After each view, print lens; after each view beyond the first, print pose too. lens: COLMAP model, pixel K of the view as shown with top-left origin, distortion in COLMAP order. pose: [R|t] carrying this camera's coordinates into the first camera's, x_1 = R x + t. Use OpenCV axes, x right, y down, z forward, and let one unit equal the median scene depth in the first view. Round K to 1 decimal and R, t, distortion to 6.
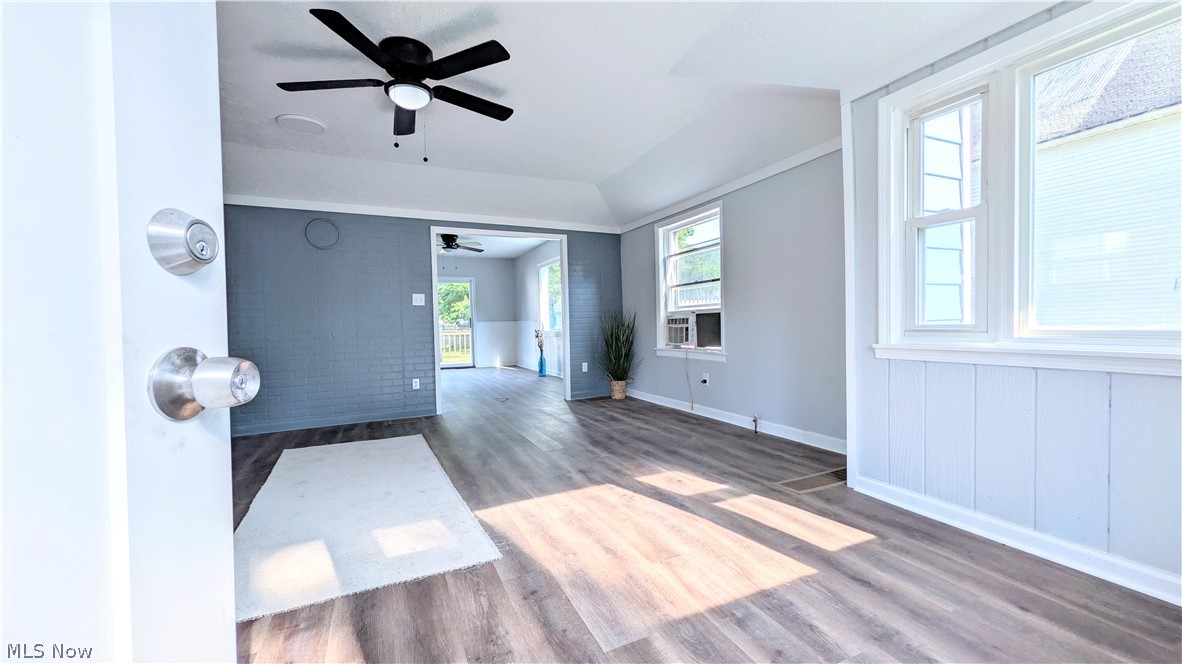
lens RADIAL K [[459.4, 0, 587.9], [0, 459.4, 334.1], [0, 0, 1]] dist [0.003553, 0.000880]
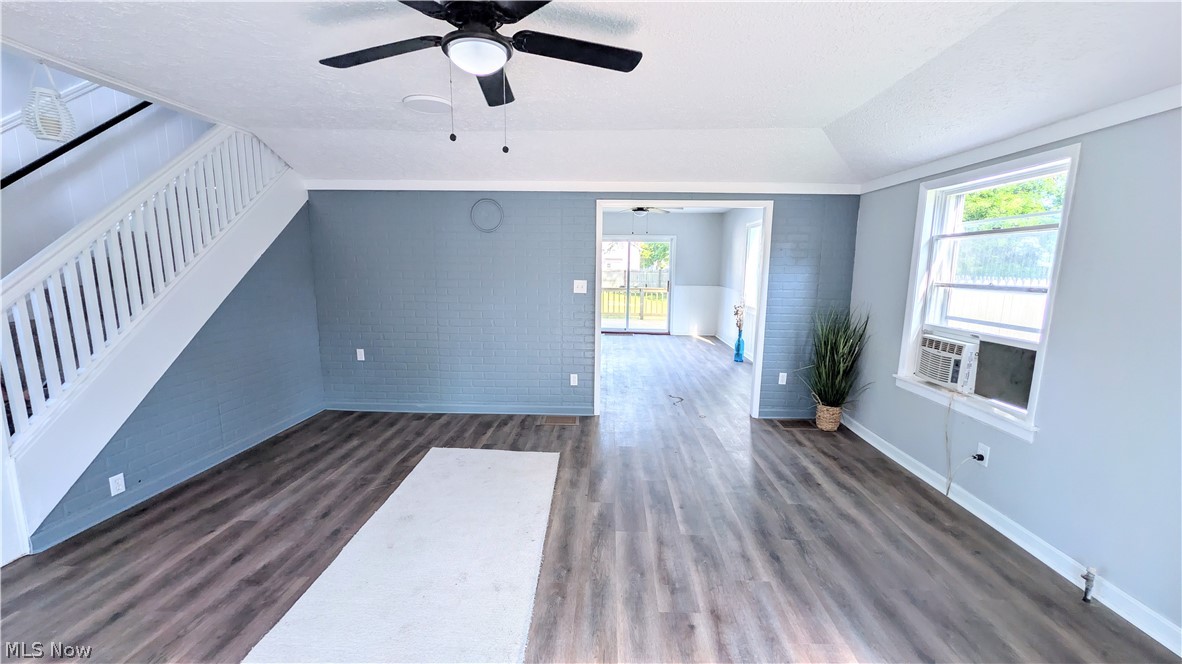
lens RADIAL K [[459.4, 0, 584.3], [0, 459.4, 333.8], [0, 0, 1]] dist [0.003553, 0.000880]
pose [[0.885791, 0.102298, -0.452668, 0.046149], [-0.041943, 0.989058, 0.141440, -0.110547], [0.462184, -0.106300, 0.880390, 0.220185]]
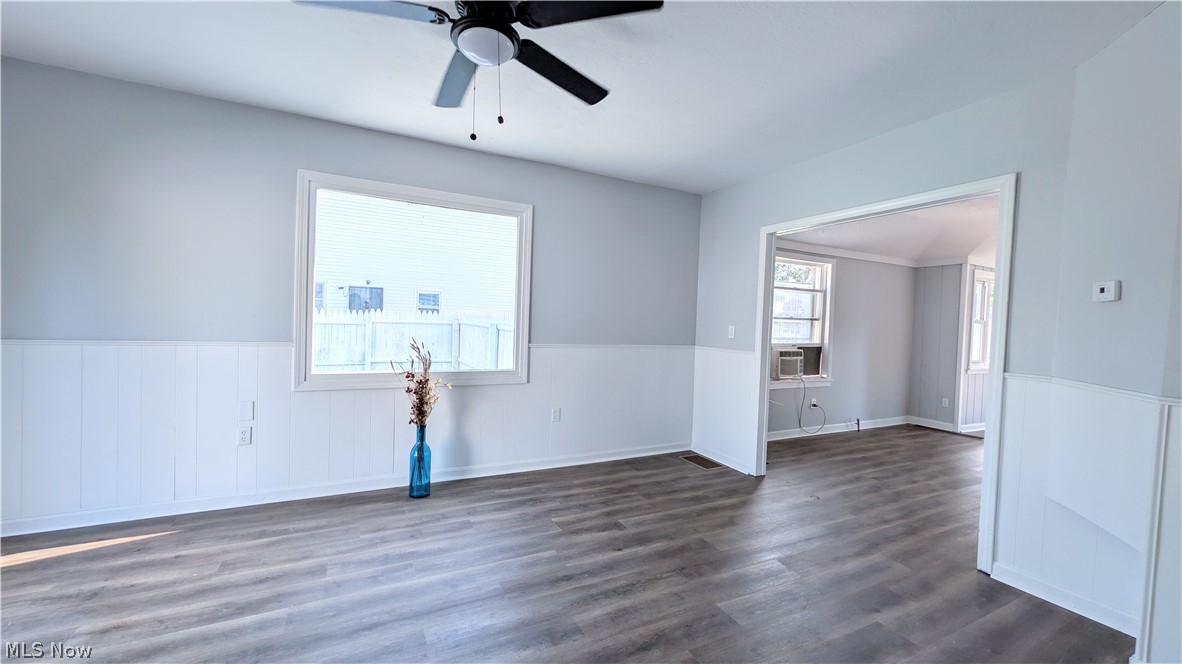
lens RADIAL K [[459.4, 0, 588.2], [0, 459.4, 336.4], [0, 0, 1]] dist [0.003553, 0.000880]
pose [[-0.040217, -0.010279, 0.999138, -0.806347], [-0.003492, 0.999942, 0.010146, -0.074976], [-0.999185, -0.003081, -0.040250, 1.471248]]
